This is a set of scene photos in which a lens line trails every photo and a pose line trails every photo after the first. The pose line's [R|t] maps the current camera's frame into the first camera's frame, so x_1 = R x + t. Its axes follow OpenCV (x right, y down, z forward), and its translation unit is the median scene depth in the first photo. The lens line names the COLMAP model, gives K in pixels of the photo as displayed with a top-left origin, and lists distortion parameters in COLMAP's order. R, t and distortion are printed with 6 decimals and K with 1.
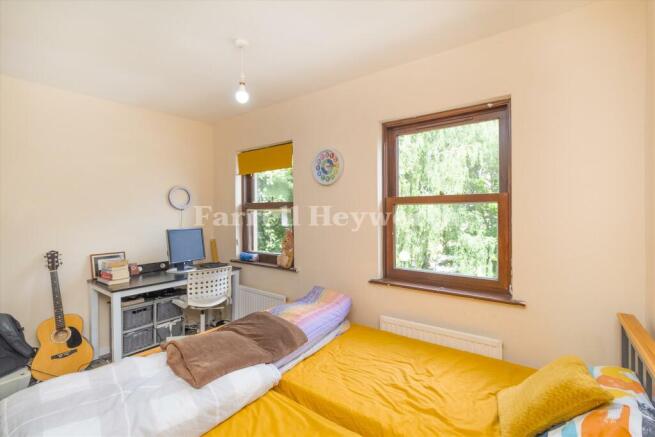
lens RADIAL K [[299.4, 0, 326.7], [0, 299.4, 215.4], [0, 0, 1]] dist [0.001403, 0.000052]
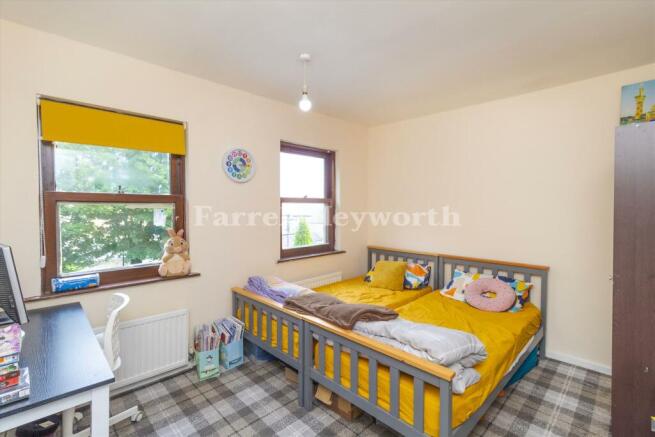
lens RADIAL K [[299.4, 0, 327.0], [0, 299.4, 217.2], [0, 0, 1]] dist [0.001403, 0.000052]
pose [[0.151811, -0.027707, 0.988021, -1.003266], [0.008730, 0.999606, 0.026690, -0.004870], [-0.988371, 0.004574, 0.151993, 0.543352]]
